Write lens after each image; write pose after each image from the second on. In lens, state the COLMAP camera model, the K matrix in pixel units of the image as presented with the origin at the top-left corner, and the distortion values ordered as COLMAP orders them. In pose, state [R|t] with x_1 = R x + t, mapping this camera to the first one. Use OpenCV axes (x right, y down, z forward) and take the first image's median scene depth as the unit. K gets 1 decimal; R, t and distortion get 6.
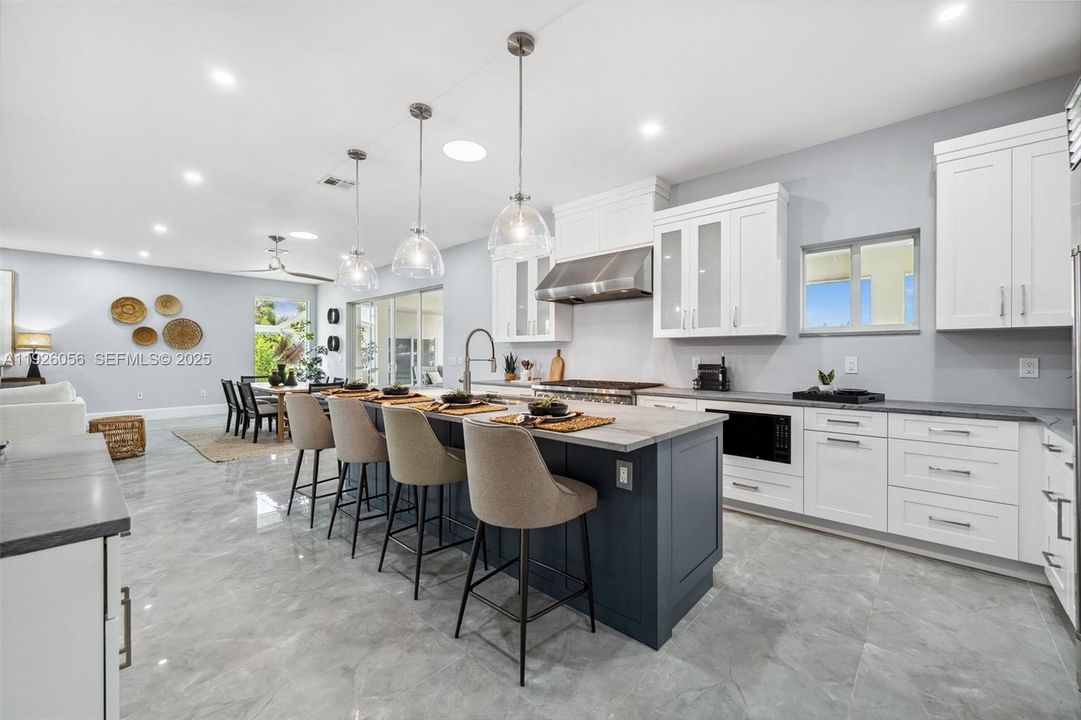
lens RADIAL K [[428.1, 0, 539.6], [0, 428.1, 356.8], [0, 0, 1]] dist [-0.001095, -0.000438]
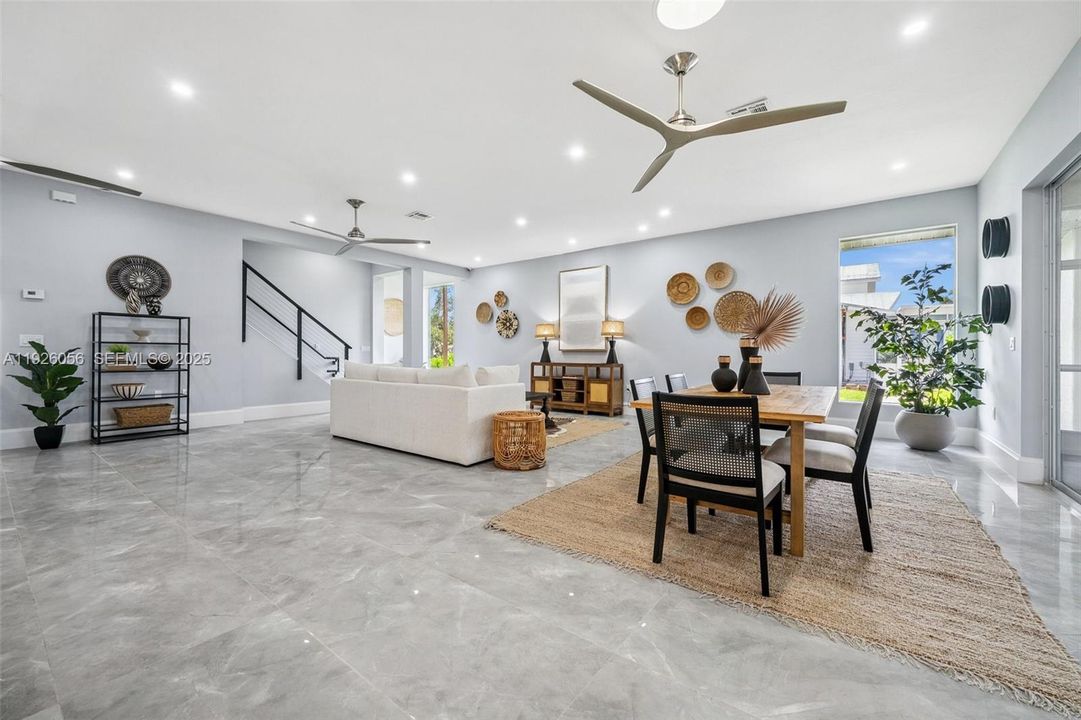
lens RADIAL K [[429.6, 0, 537.3], [0, 429.6, 353.5], [0, 0, 1]] dist [0.001482, 0.000082]
pose [[0.098589, -0.001677, -0.995127, -0.134210], [-0.005449, 0.999983, -0.002225, 0.023318], [0.995113, 0.005642, 0.098578, 0.618953]]
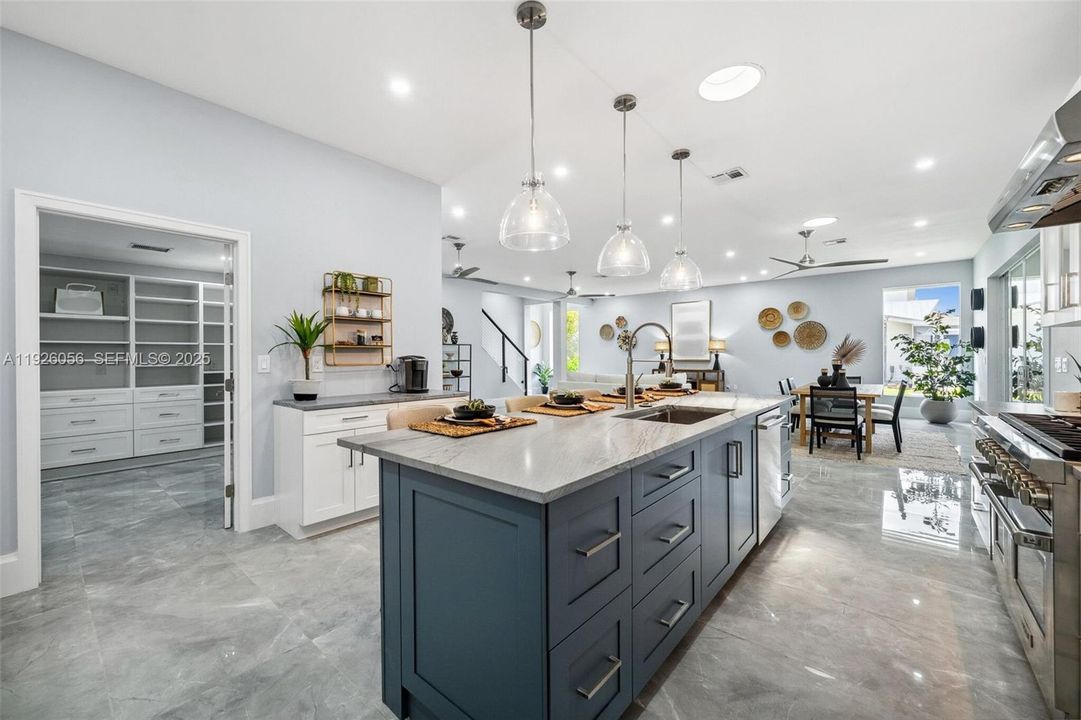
lens RADIAL K [[428.1, 0, 539.6], [0, 428.1, 356.8], [0, 0, 1]] dist [-0.001095, -0.000438]
pose [[0.040989, 0.000902, -0.999159, 0.247491], [0.002394, 0.999997, 0.001001, -0.000689], [0.999157, -0.002433, 0.040986, 0.277507]]
